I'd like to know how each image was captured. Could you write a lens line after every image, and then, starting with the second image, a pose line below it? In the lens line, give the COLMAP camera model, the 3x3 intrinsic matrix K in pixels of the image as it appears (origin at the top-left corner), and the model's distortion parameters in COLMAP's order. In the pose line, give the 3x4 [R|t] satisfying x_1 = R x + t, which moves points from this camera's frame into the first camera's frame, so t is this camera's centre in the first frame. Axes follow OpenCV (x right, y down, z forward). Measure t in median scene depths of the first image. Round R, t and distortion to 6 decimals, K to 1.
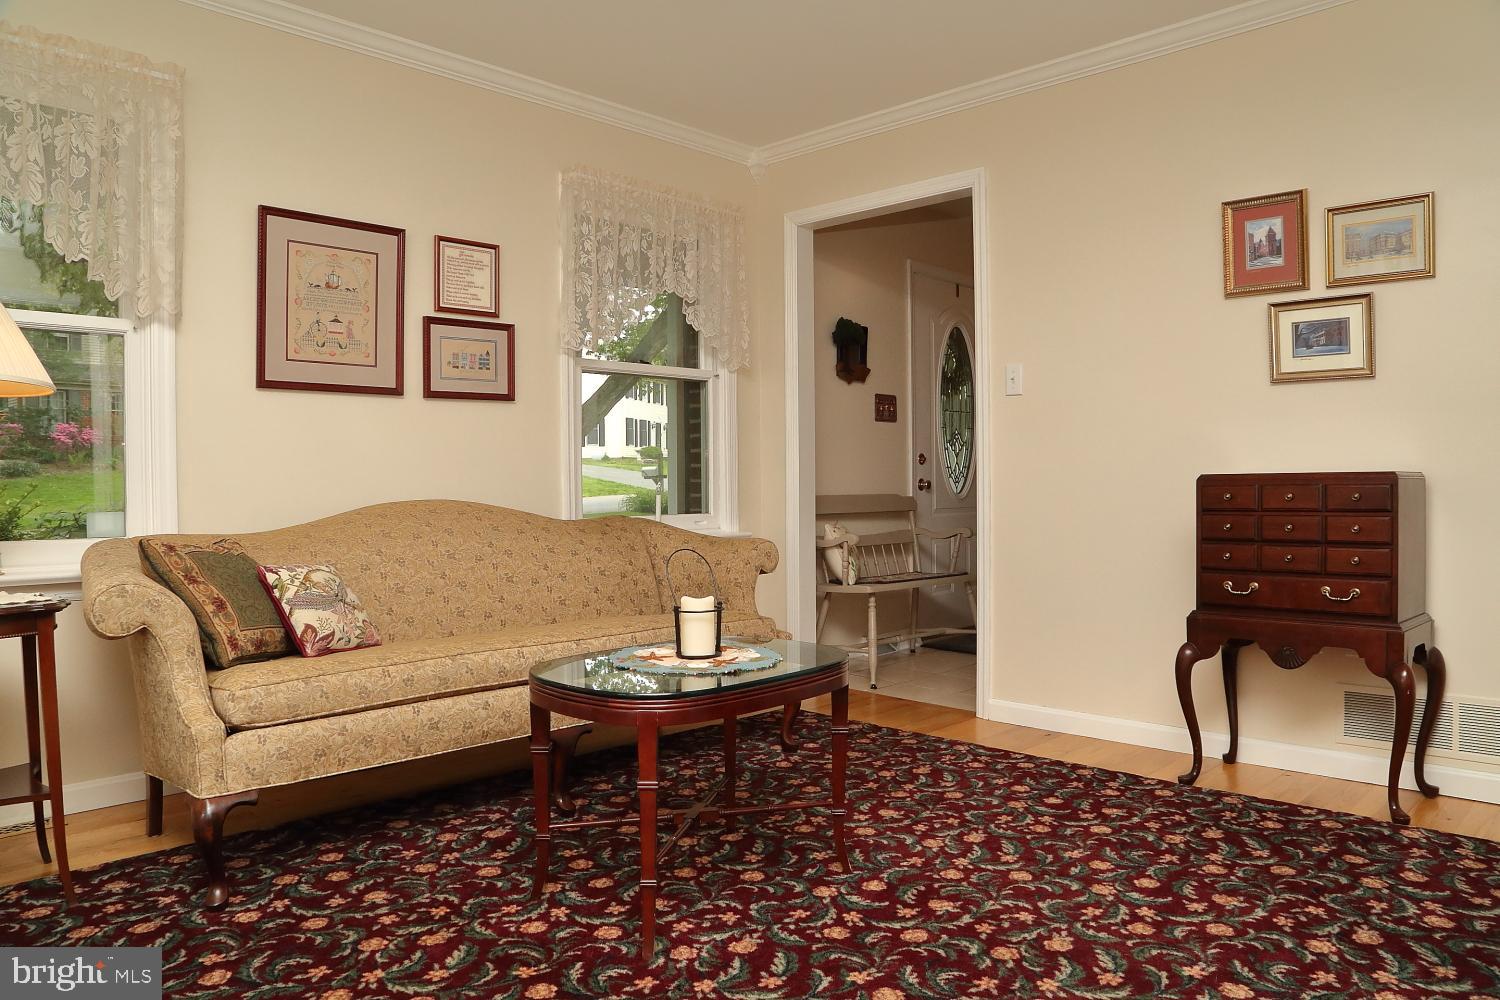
lens RADIAL K [[998.7, 0, 706.4], [0, 998.7, 520.9], [0, 0, 1]] dist [-0.142264, 0.051428]
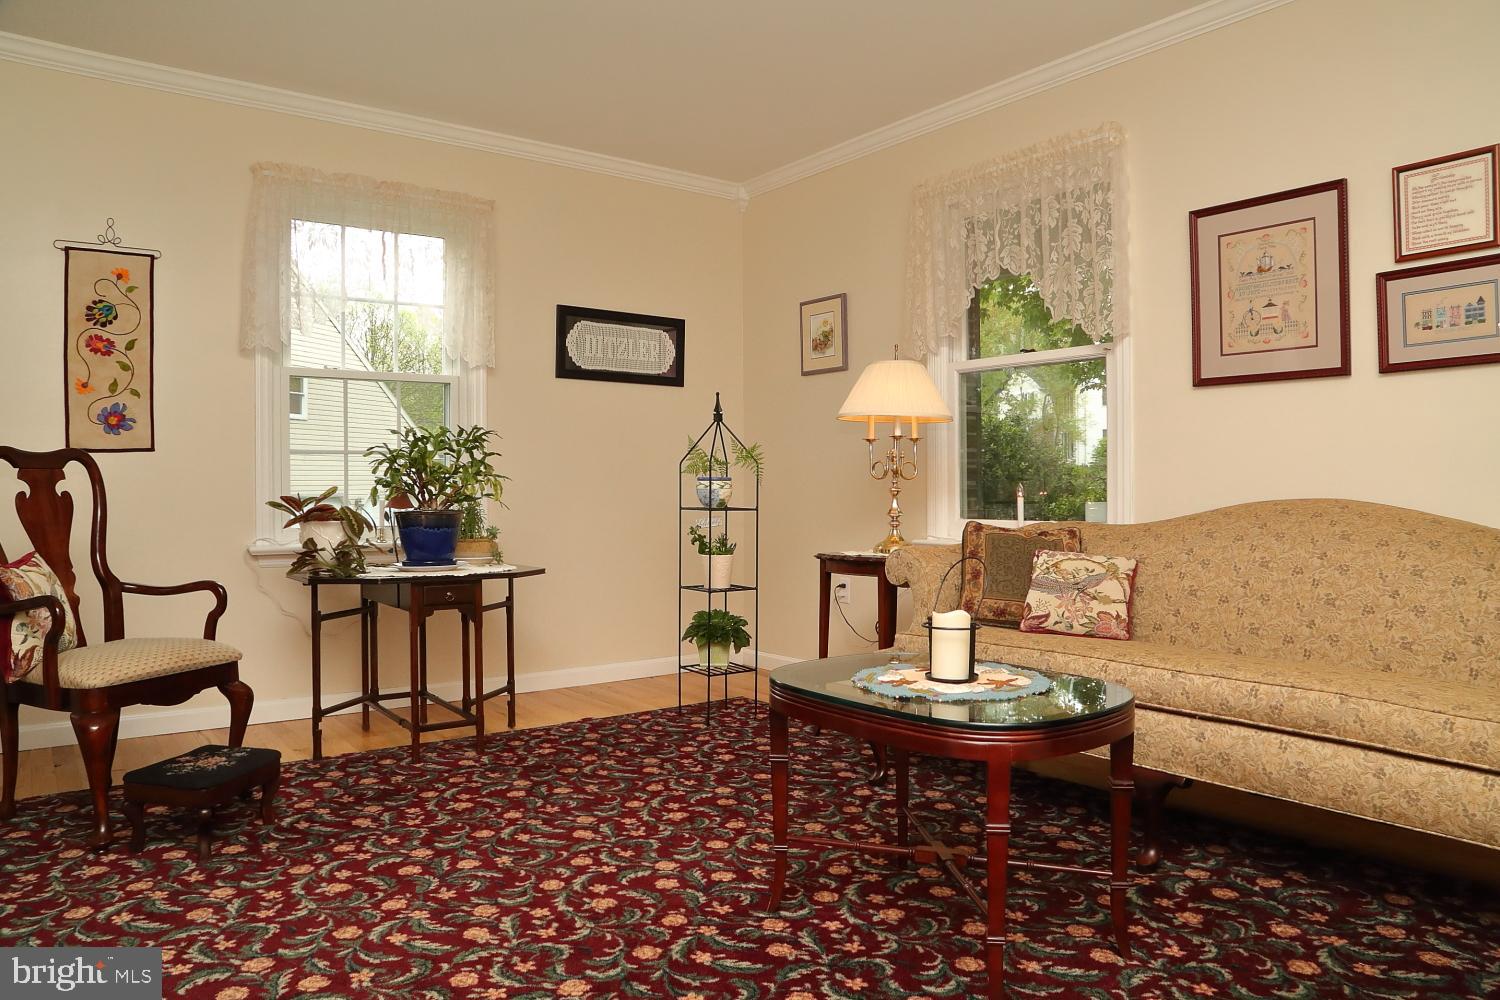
lens RADIAL K [[1026.0, 0, 751.6], [0, 1026.0, 493.2], [0, 0, 1]] dist [-0.112243, 0.060920]
pose [[-0.121767, 0.014573, -0.992452, 0.705582], [-0.029126, 0.999409, 0.018248, -0.031222], [0.992131, 0.031128, -0.121271, 0.702047]]
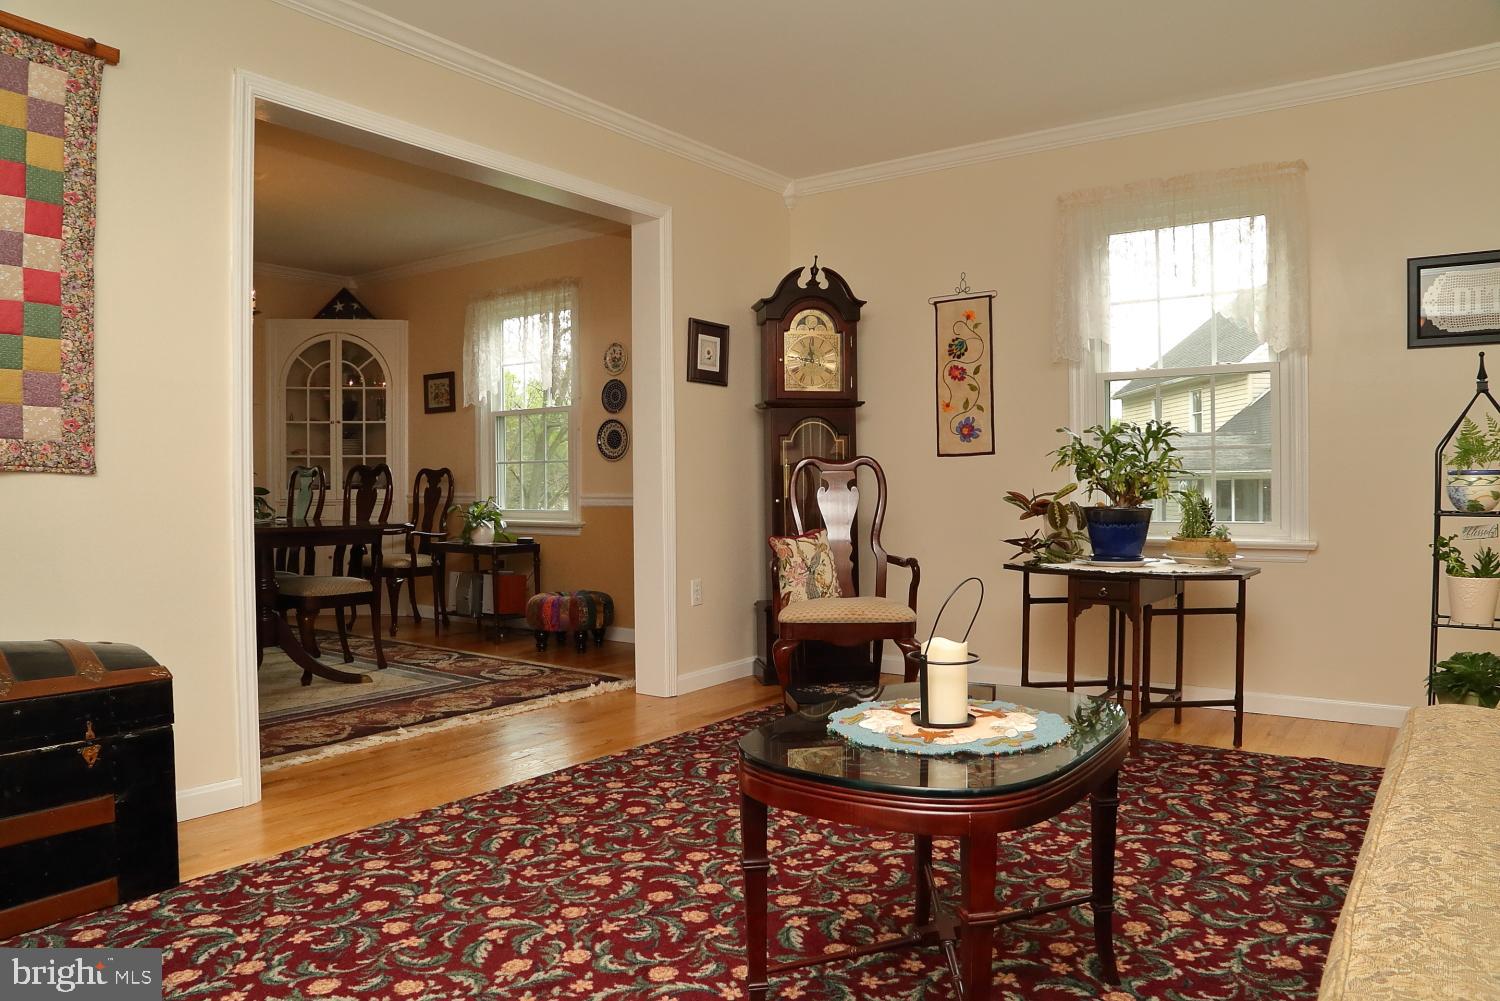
lens RADIAL K [[1026.0, 0, 751.6], [0, 1026.0, 493.7], [0, 0, 1]] dist [-0.112243, 0.060920]
pose [[-0.983137, 0.015765, -0.182188, 0.212629], [0.007931, 0.999016, 0.043647, -0.049948], [0.182697, 0.041466, -0.982294, 1.291442]]
